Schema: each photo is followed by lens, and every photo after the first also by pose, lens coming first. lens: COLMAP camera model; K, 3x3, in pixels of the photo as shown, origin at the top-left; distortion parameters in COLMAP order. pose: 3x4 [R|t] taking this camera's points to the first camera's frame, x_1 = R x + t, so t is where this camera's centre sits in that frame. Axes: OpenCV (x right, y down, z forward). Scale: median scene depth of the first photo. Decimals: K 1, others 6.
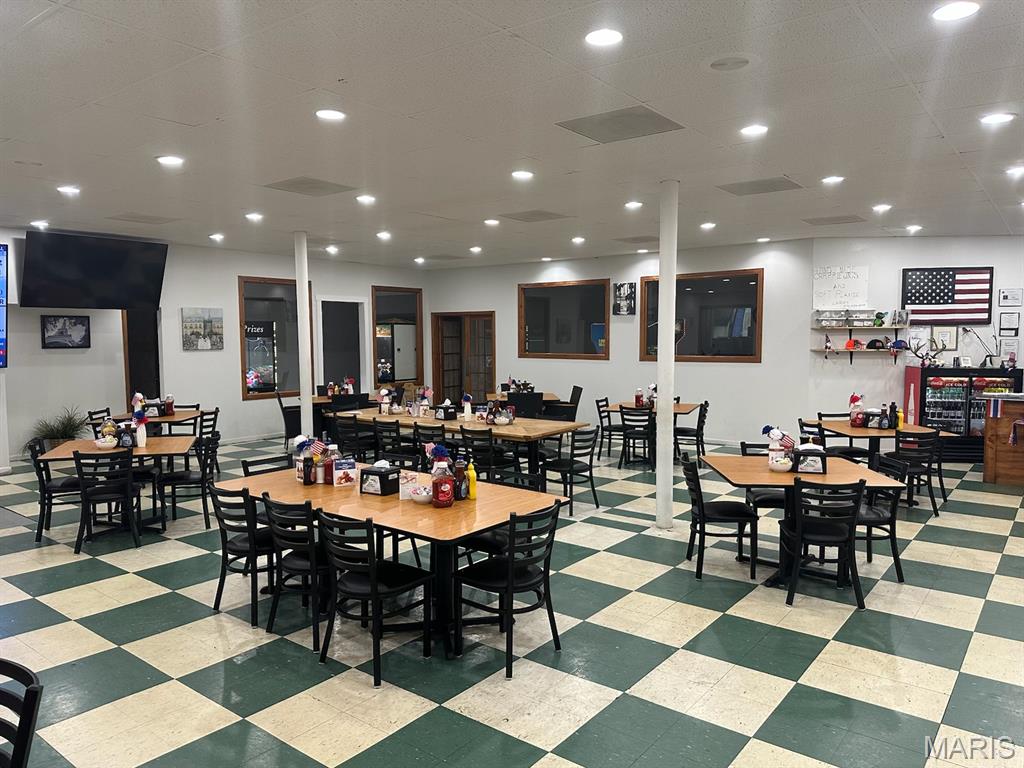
lens RADIAL K [[714.6, 0, 521.8], [0, 714.6, 381.6], [0, 0, 1]] dist [-0.004635, -0.000313]
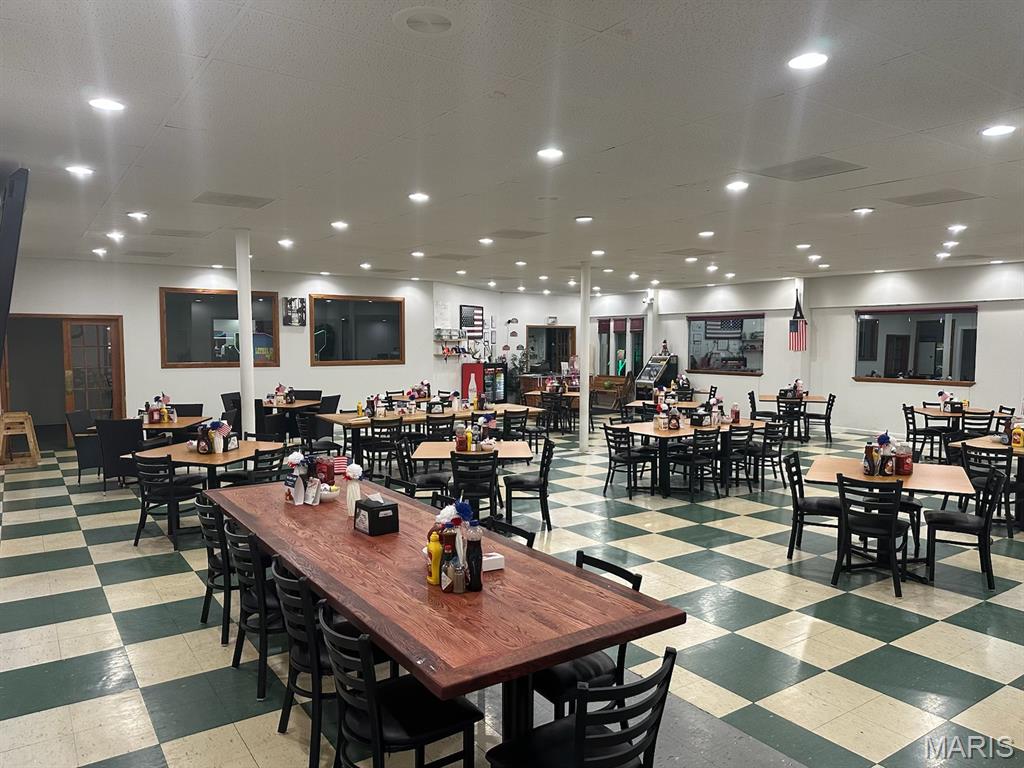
lens RADIAL K [[714.6, 0, 513.0], [0, 714.6, 385.0], [0, 0, 1]] dist [-0.004635, -0.000313]
pose [[0.286534, -0.054369, 0.956526, -0.982477], [0.048704, 0.997924, 0.042133, -0.033834], [-0.956831, 0.034514, 0.288587, 0.385449]]
